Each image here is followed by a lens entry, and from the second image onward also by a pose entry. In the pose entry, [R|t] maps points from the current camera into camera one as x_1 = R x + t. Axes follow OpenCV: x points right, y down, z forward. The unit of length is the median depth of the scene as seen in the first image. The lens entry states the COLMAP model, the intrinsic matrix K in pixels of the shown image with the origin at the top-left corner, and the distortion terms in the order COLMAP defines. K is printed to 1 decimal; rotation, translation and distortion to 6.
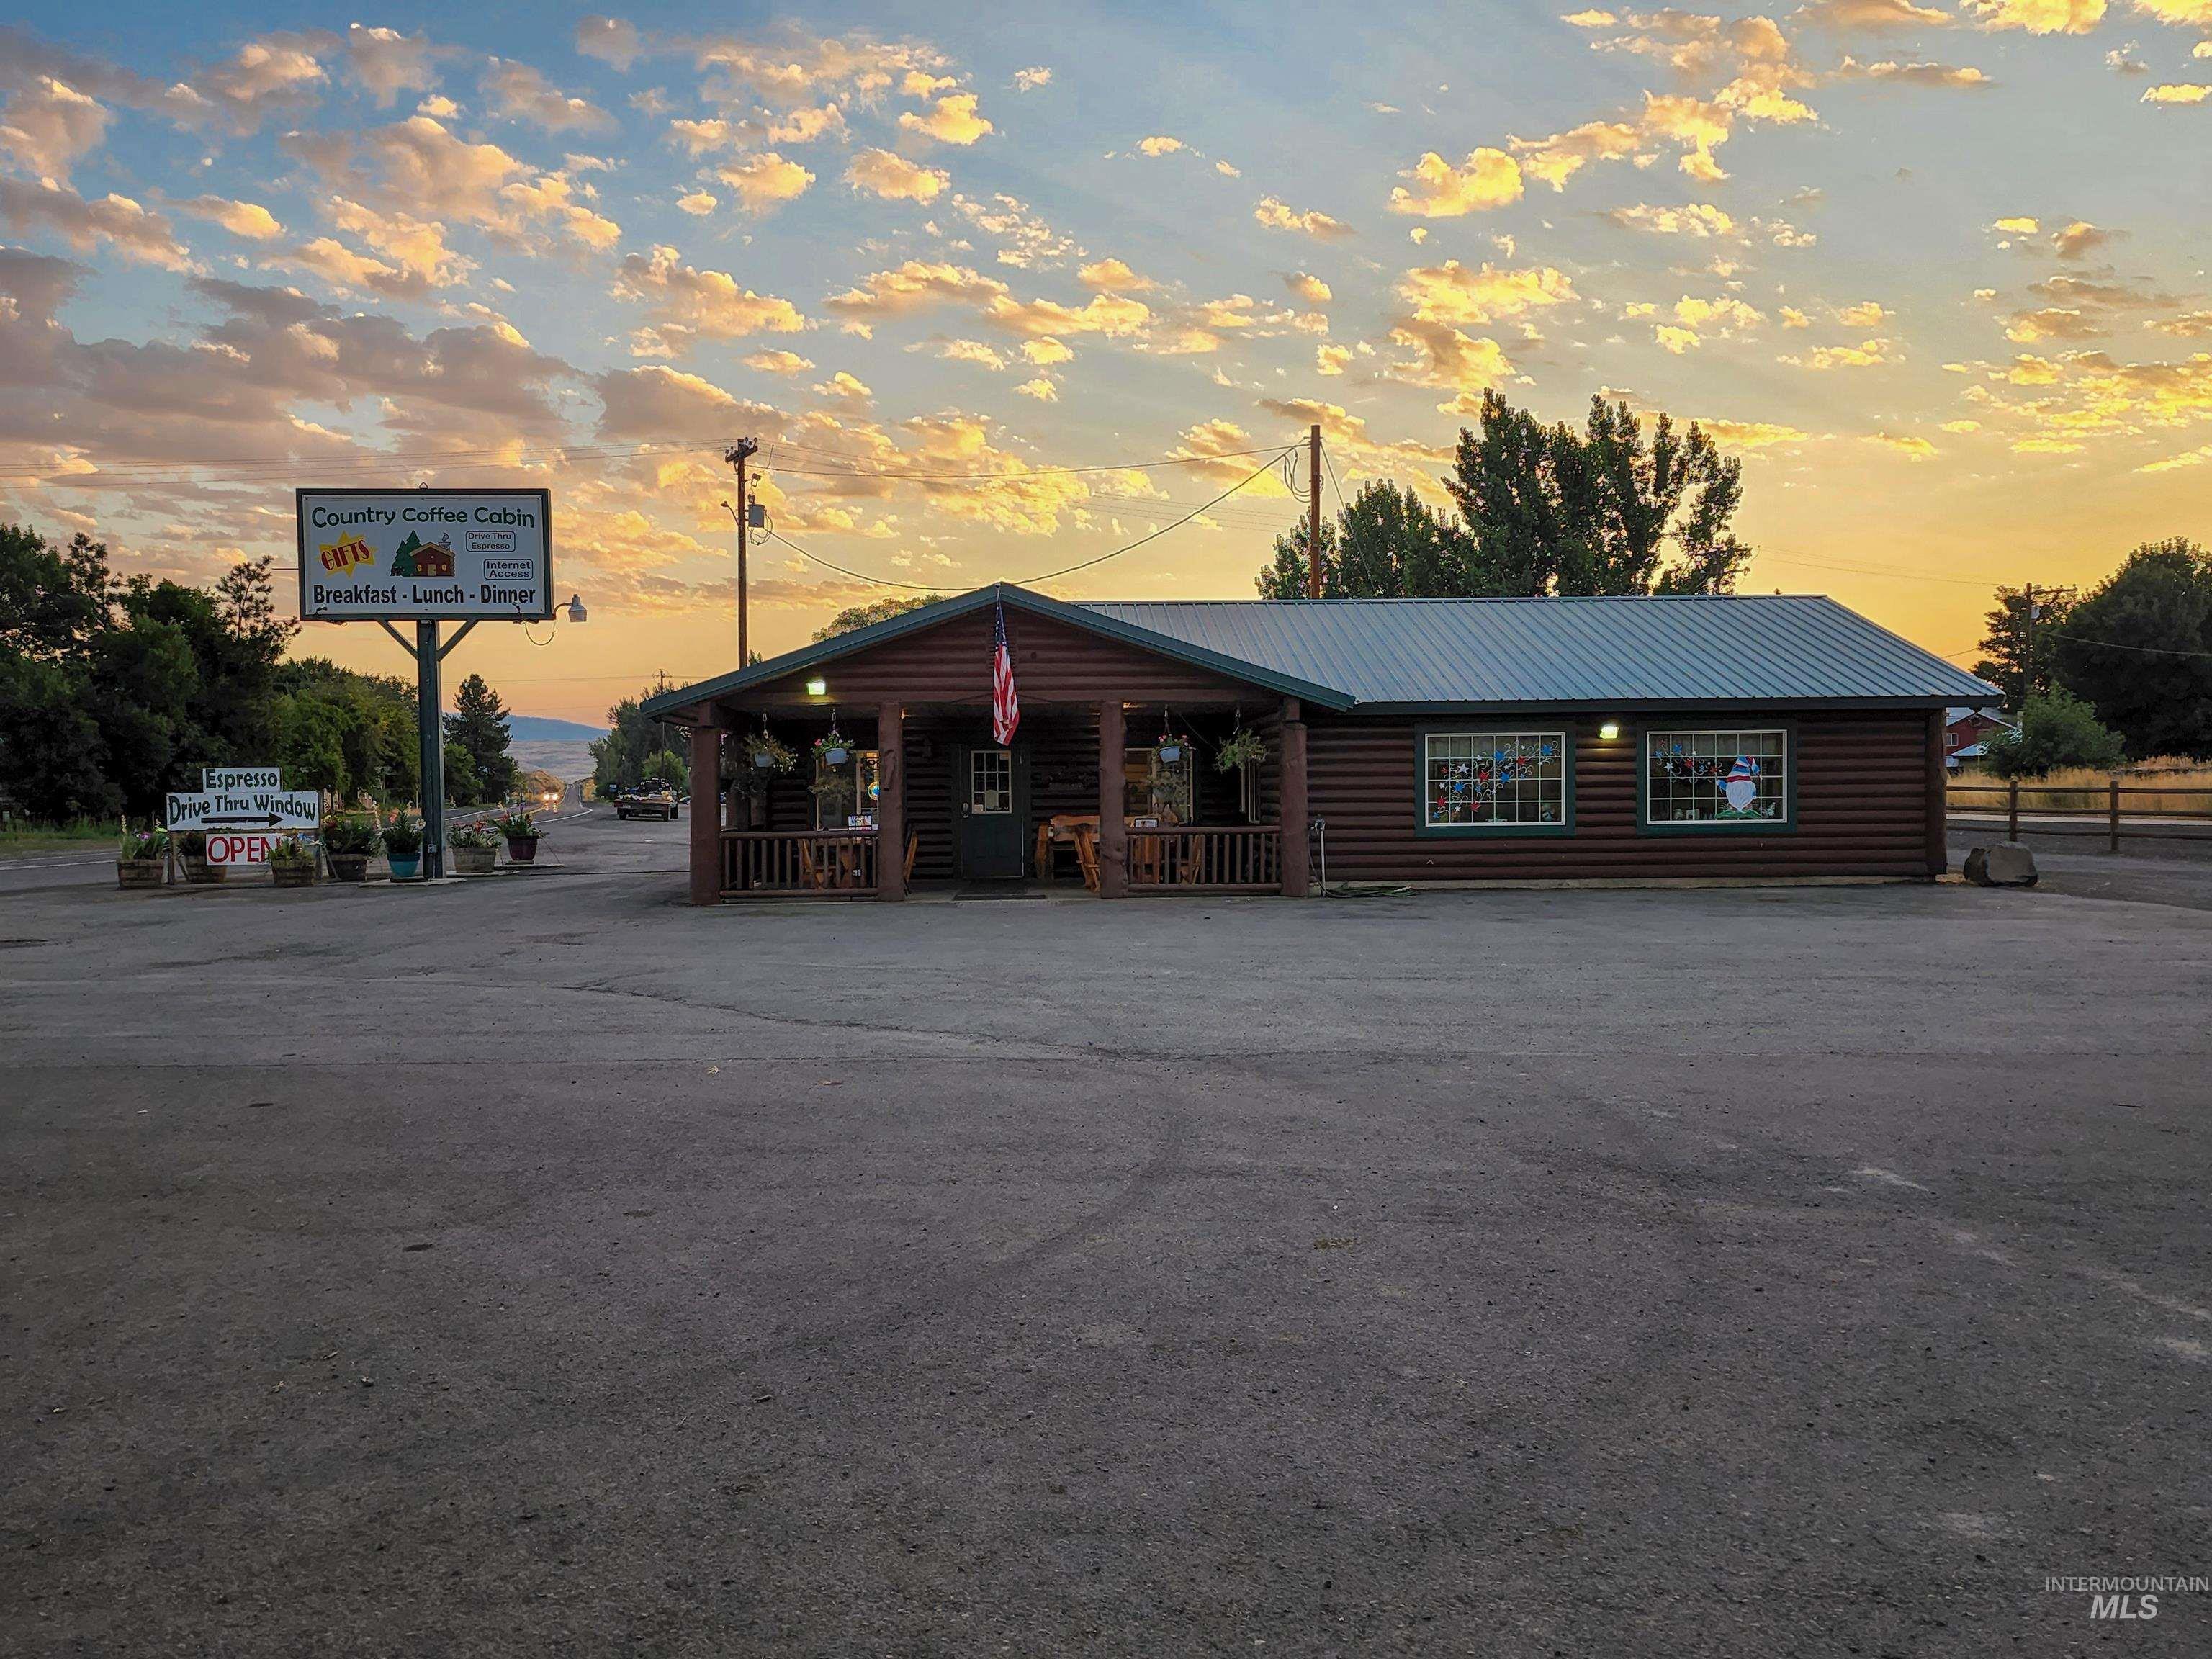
lens RADIAL K [[1877.7, 0, 1106.0], [0, 1877.7, 829.5], [0, 0, 1]] dist [0.094897, -0.113520]
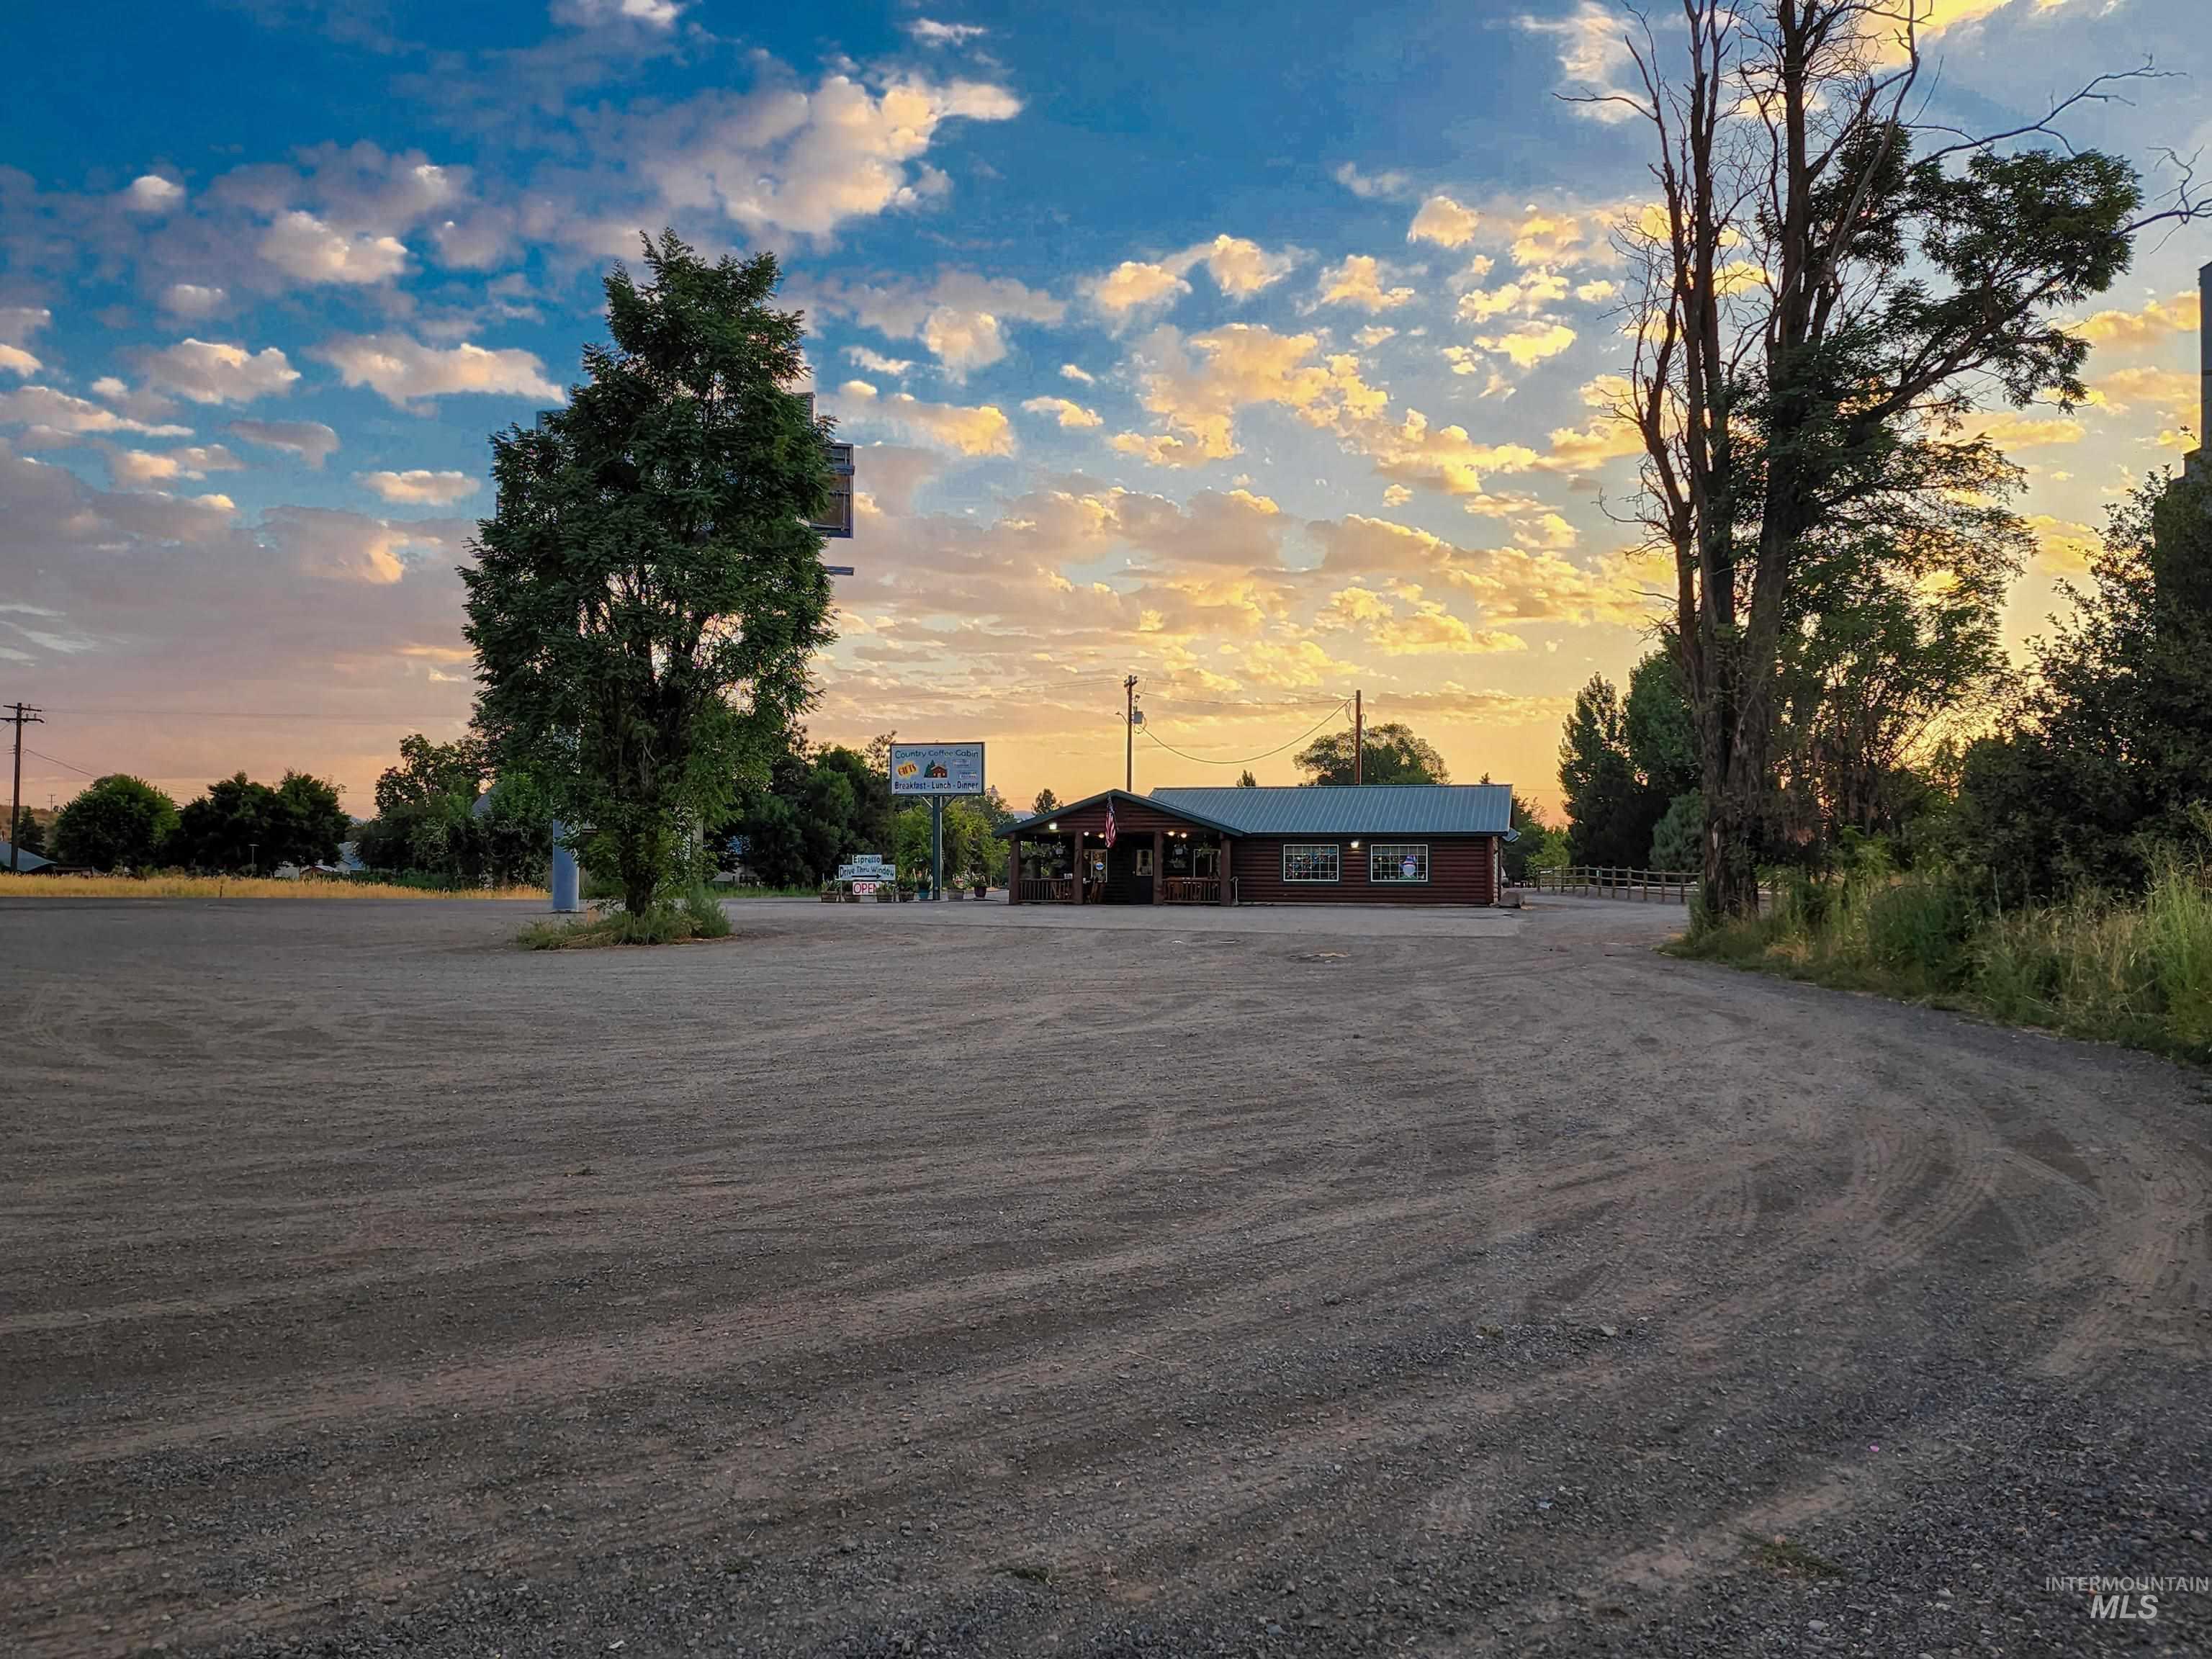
lens RADIAL K [[1877.7, 0, 1106.0], [0, 1877.7, 829.5], [0, 0, 1]] dist [0.094897, -0.113520]
pose [[0.951673, 0.004399, -0.307083, 0.583828], [-0.020322, 0.998608, -0.048675, 0.046168], [0.306441, 0.052563, 0.950437, -1.210717]]
